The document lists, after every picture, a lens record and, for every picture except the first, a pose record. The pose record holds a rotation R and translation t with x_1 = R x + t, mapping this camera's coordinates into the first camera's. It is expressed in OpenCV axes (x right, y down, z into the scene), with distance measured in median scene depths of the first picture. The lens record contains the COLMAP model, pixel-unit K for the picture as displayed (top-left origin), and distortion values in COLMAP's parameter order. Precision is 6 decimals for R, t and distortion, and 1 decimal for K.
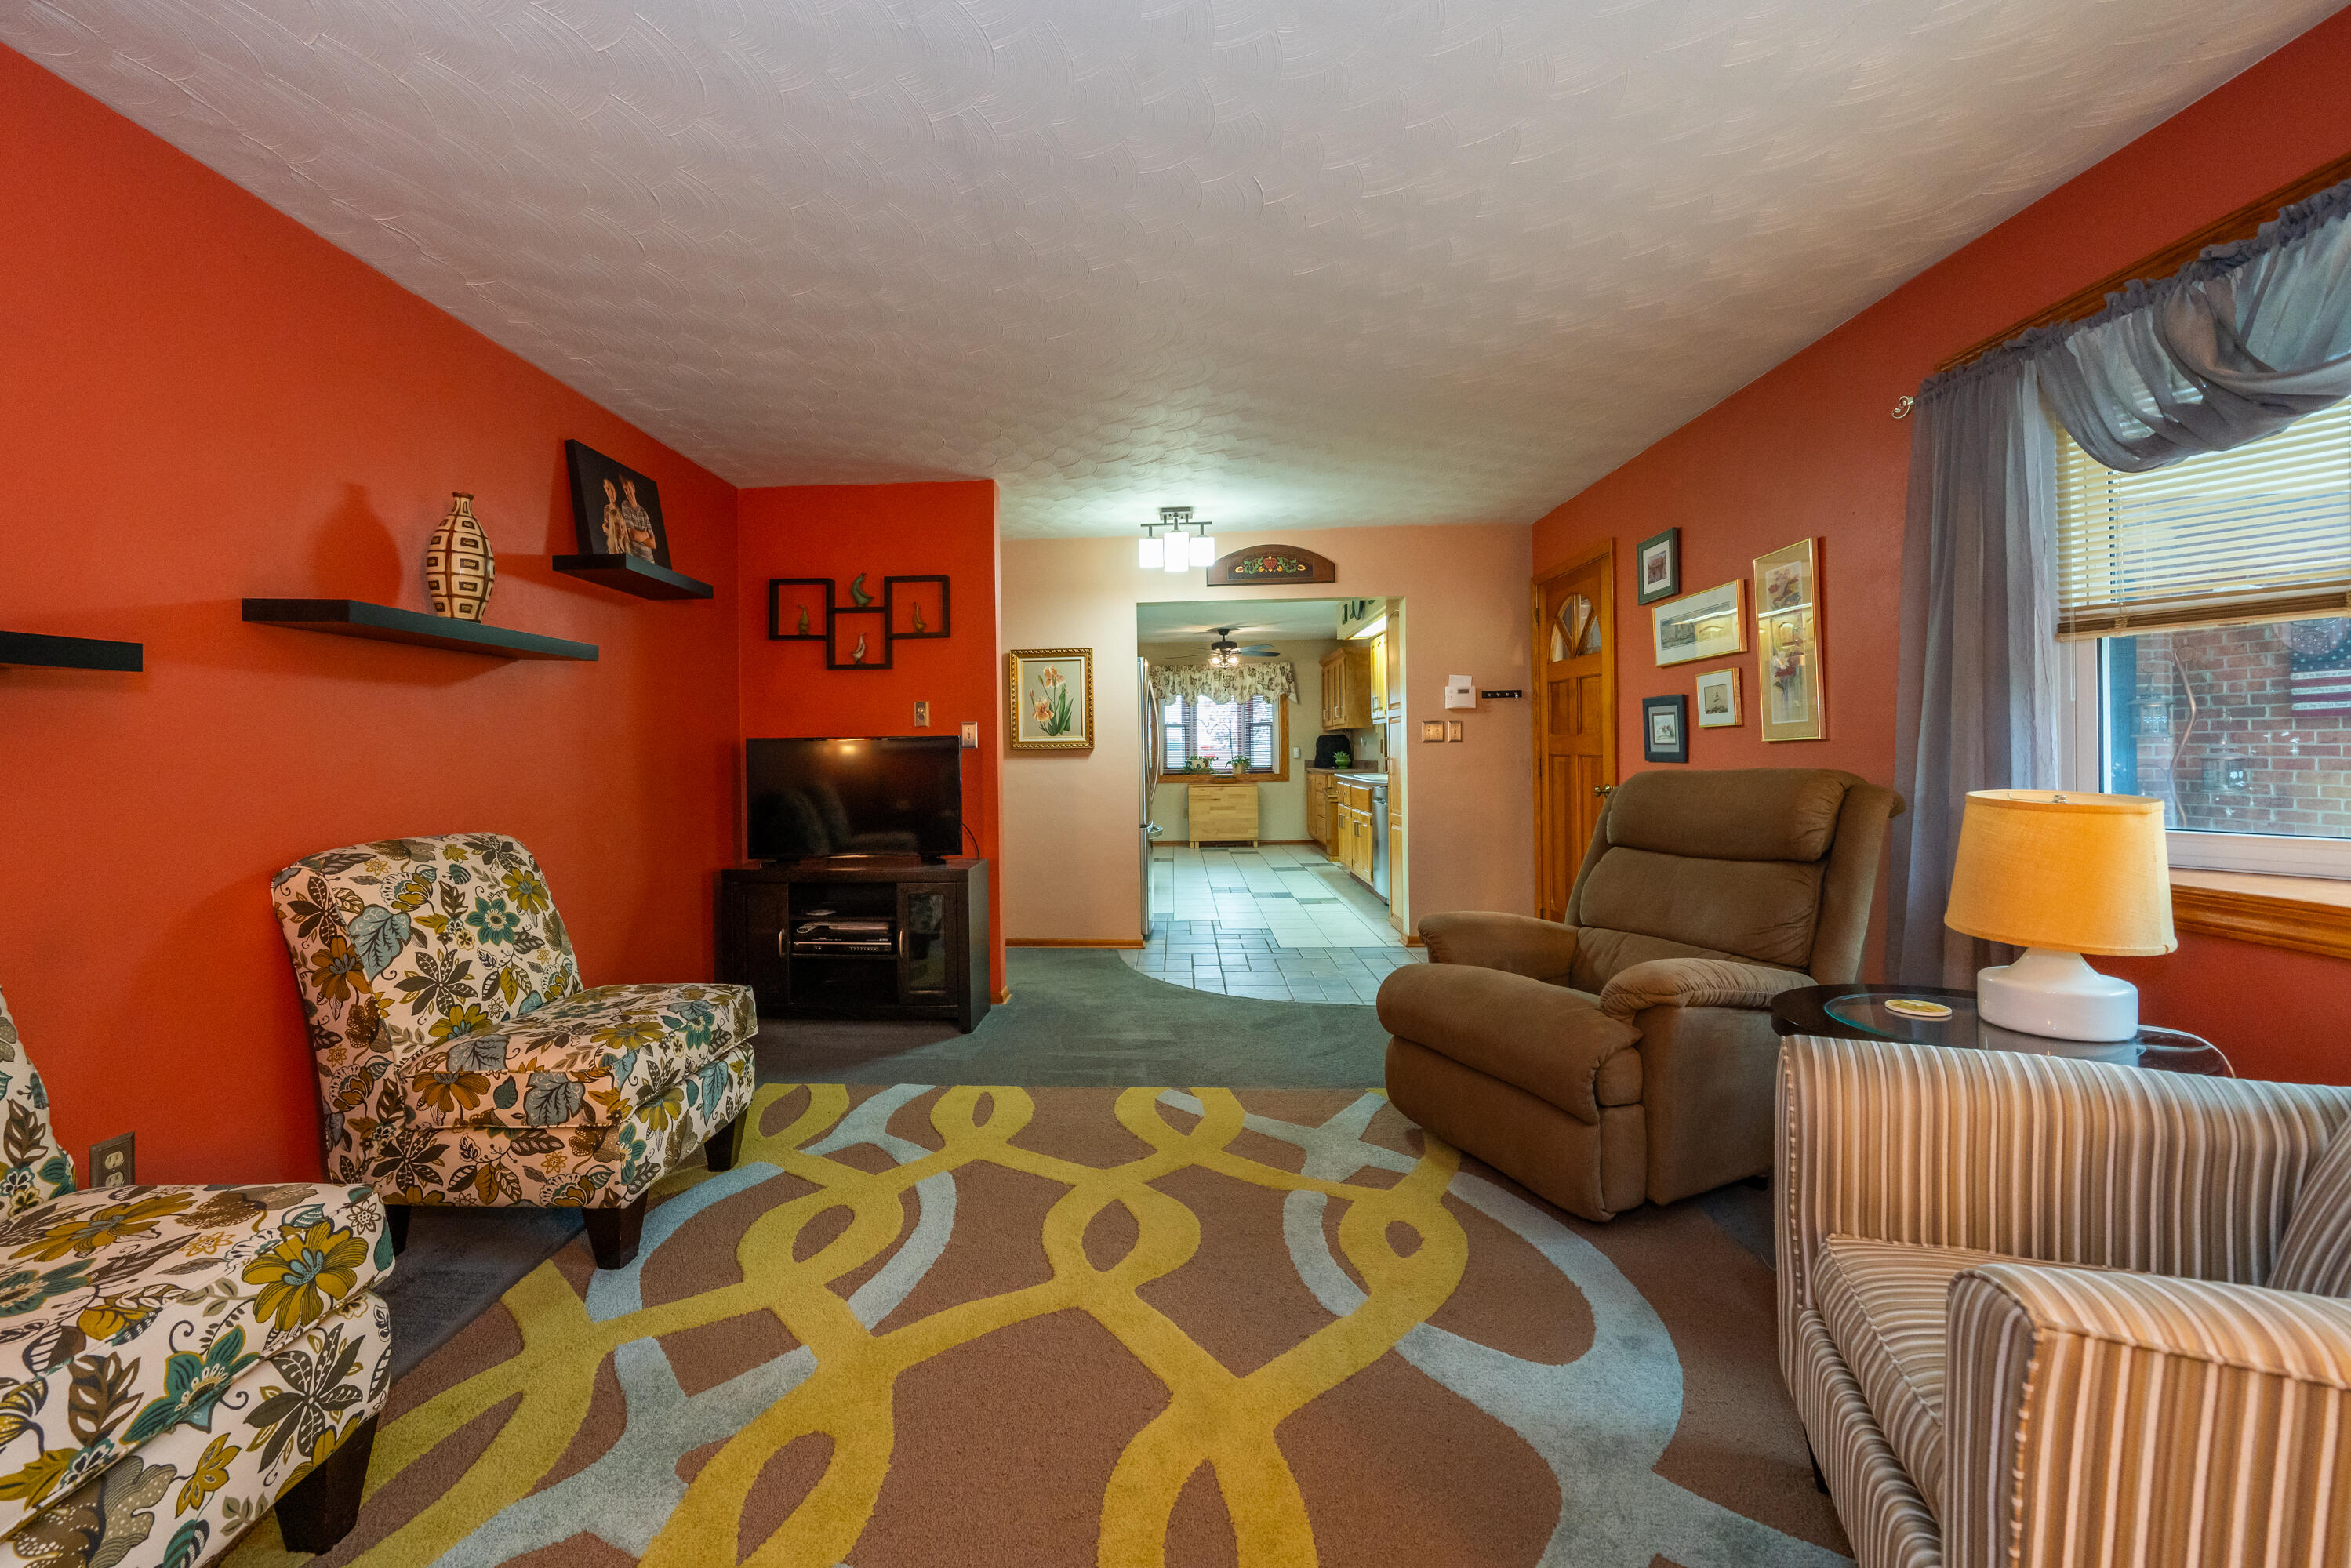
lens RADIAL K [[975.8, 0, 1107.6], [0, 975.8, 752.3], [0, 0, 1]] dist [-0.002637, -0.000255]
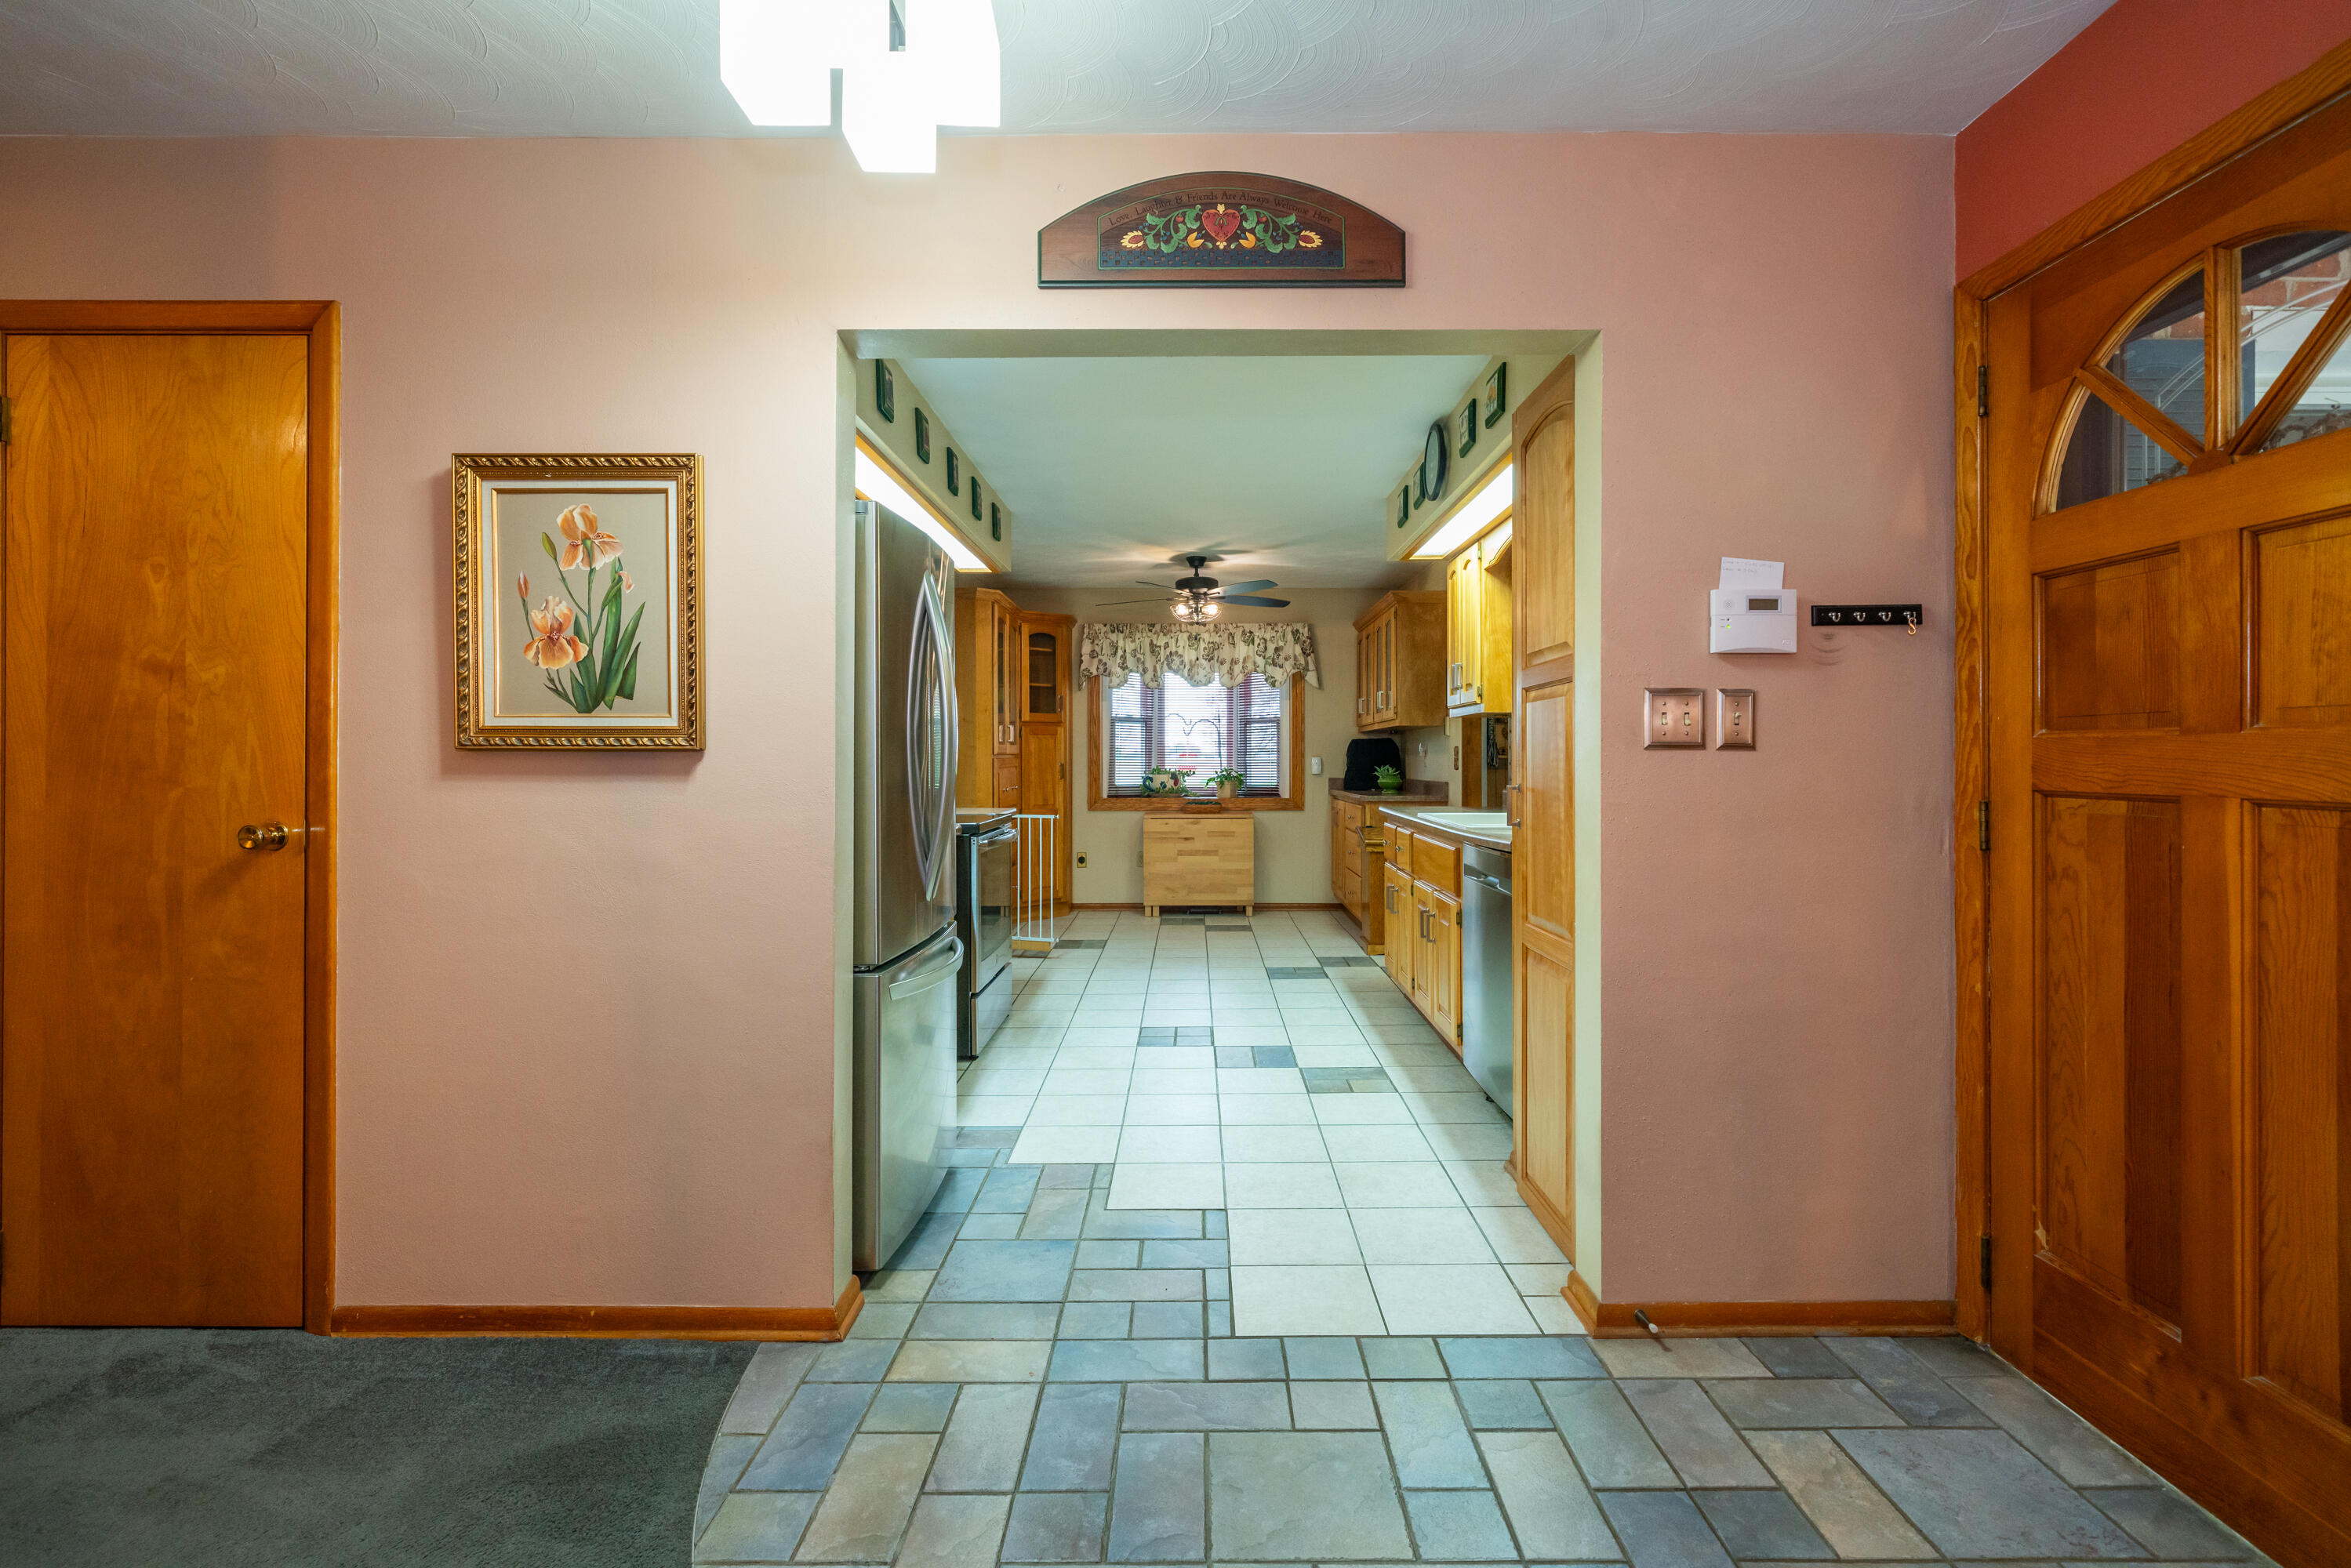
lens RADIAL K [[1079.7, 0, 1197.9], [0, 1079.7, 750.8], [0, 0, 1]] dist [0.000518, 0.000173]
pose [[0.997230, 0.016170, 0.072595, 0.141189], [-0.015535, 0.999836, -0.009304, -0.003336], [-0.072734, 0.008150, 0.997318, 0.655775]]
